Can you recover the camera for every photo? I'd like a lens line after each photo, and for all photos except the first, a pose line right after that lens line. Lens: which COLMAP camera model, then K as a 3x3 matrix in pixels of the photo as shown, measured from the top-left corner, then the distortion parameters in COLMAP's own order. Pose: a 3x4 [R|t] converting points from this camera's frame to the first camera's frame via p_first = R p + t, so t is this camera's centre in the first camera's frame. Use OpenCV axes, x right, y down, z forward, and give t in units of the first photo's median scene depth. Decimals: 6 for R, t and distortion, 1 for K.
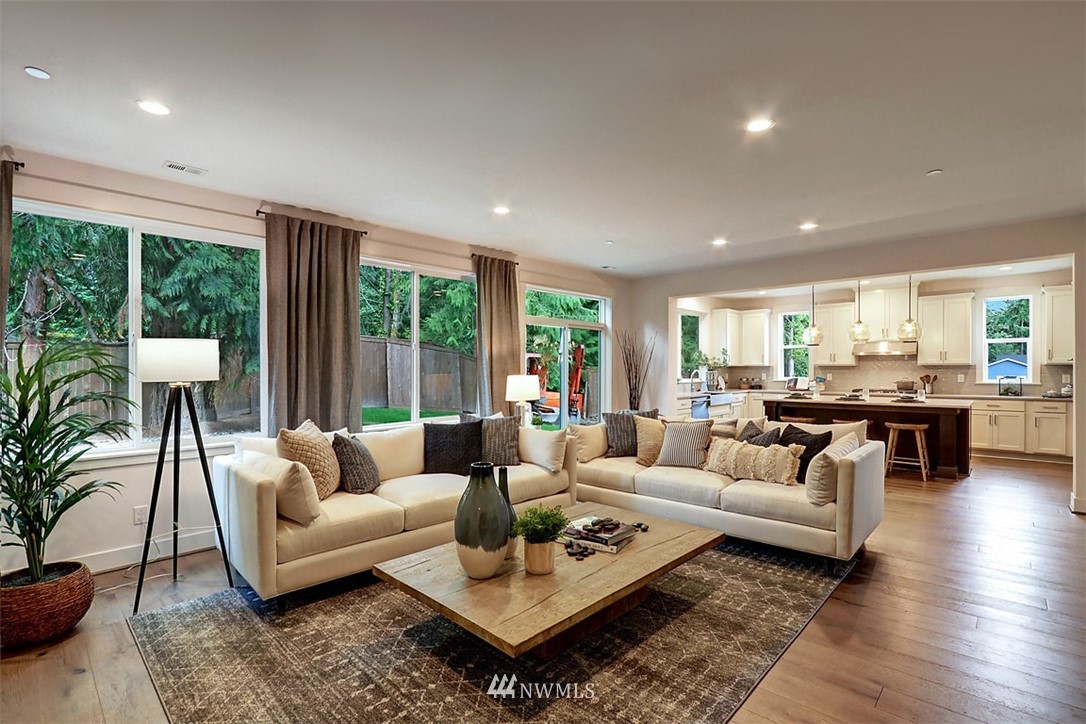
lens RADIAL K [[503.7, 0, 545.0], [0, 503.7, 370.3], [0, 0, 1]] dist [-0.018922, 0.001004]
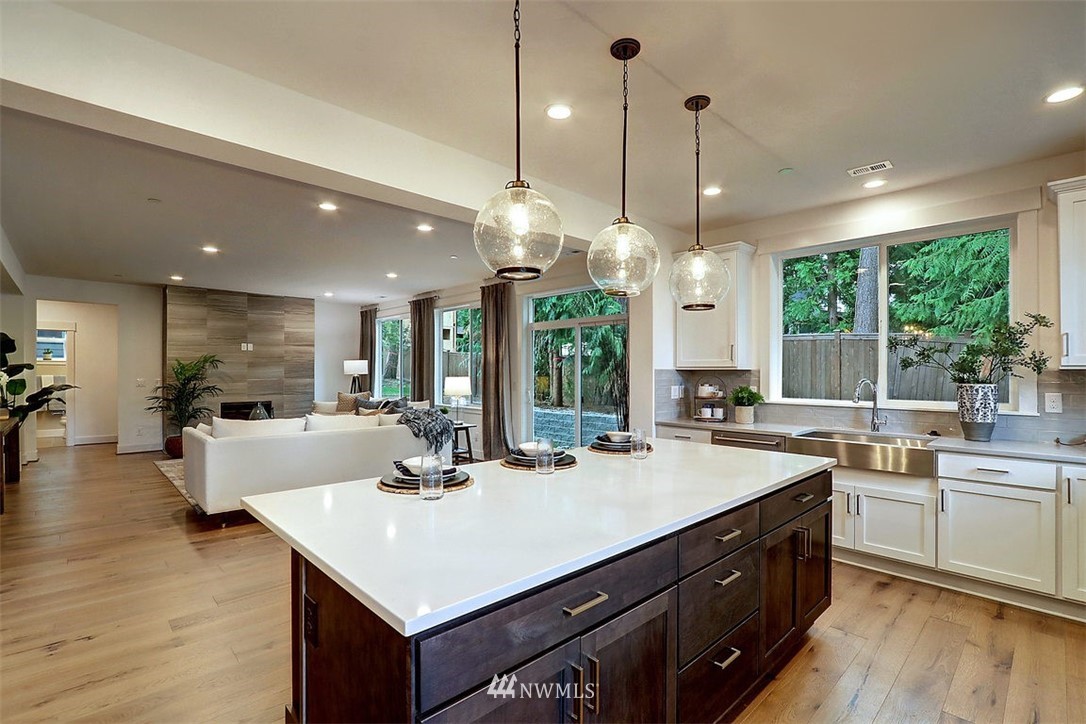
lens RADIAL K [[503.7, 0, 547.8], [0, 503.7, 368.8], [0, 0, 1]] dist [-0.018922, 0.001004]
pose [[-0.034717, -0.000293, -0.999397, 1.586960], [-0.011191, 0.999937, 0.000095, -0.011760], [0.999335, 0.011187, -0.034718, 1.577936]]
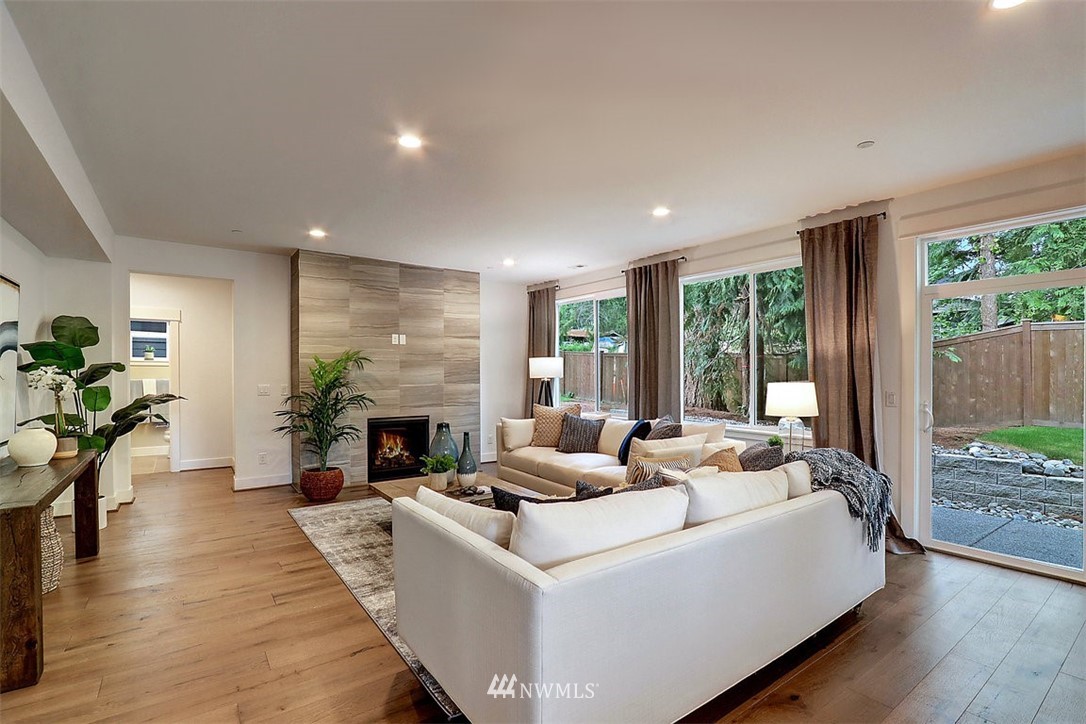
lens RADIAL K [[503.7, 0, 541.1], [0, 503.7, 369.2], [0, 0, 1]] dist [-0.018922, 0.001004]
pose [[-0.171156, -0.001910, -0.985242, 0.940036], [-0.007948, 0.999968, -0.000558, -0.002851], [0.985212, 0.007735, -0.171166, 0.922210]]
